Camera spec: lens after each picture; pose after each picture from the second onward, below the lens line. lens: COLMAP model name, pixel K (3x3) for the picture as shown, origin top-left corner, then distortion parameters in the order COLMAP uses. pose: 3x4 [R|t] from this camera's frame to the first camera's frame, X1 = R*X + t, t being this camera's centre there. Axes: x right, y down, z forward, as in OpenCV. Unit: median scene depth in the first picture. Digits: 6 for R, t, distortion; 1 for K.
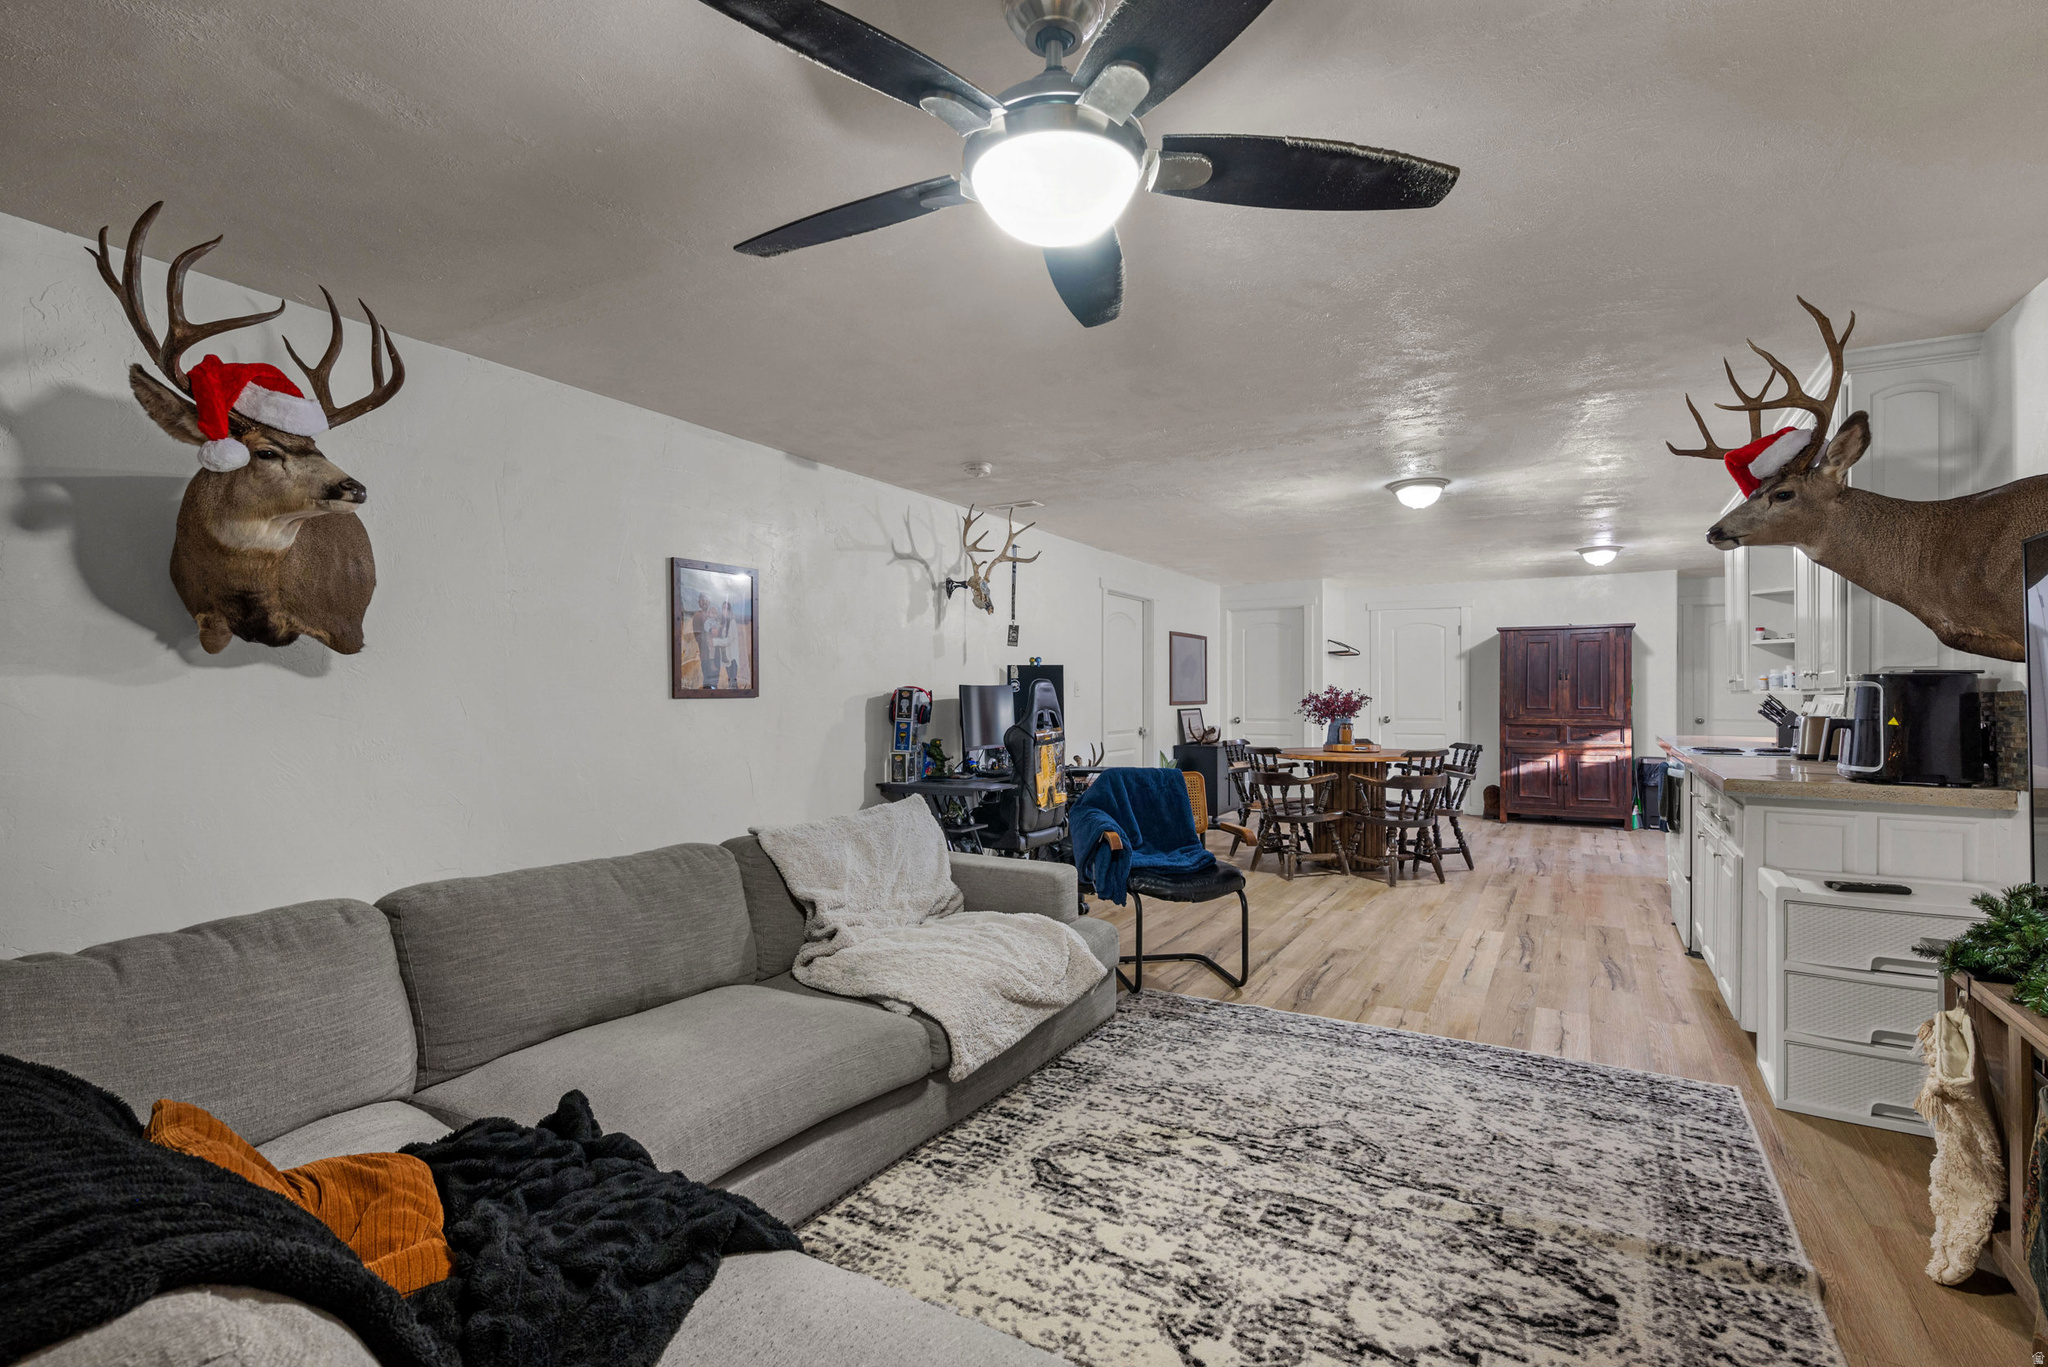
lens RADIAL K [[906.8, 0, 1033.6], [0, 906.8, 693.0], [0, 0, 1]] dist [-0.011180, 0.000528]
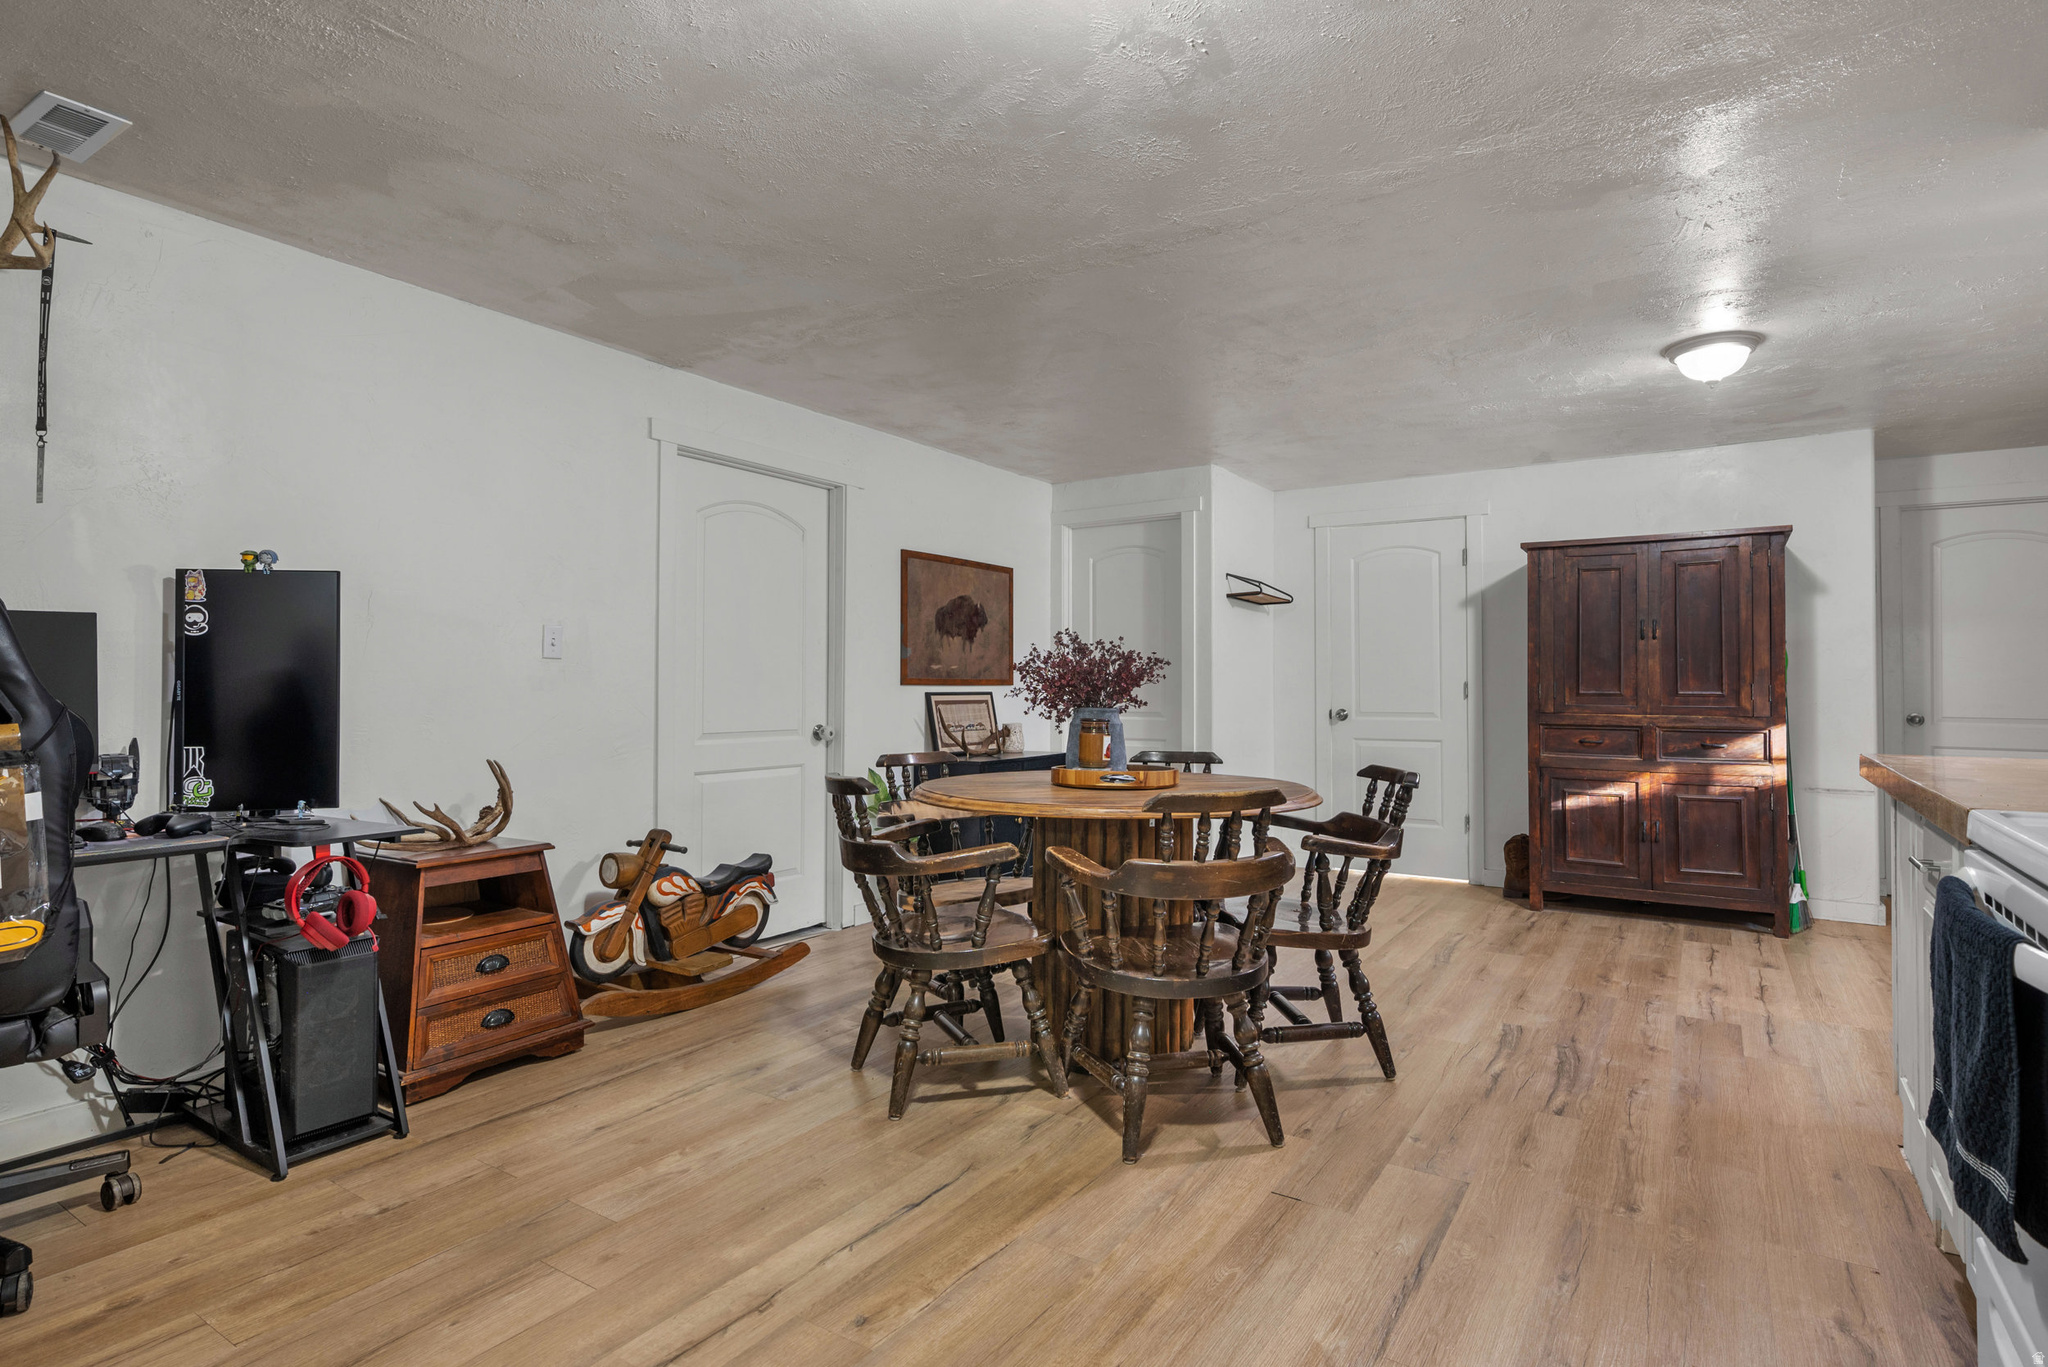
lens RADIAL K [[1024.0, 0, 1005.4], [0, 1024.0, 666.6], [0, 0, 1]] dist [-0.009776, 0.000130]
pose [[0.998133, 0.002729, -0.061018, 0.254209], [-0.003873, 0.999819, -0.018628, 0.013792], [0.060956, 0.018830, 0.997963, 0.393726]]
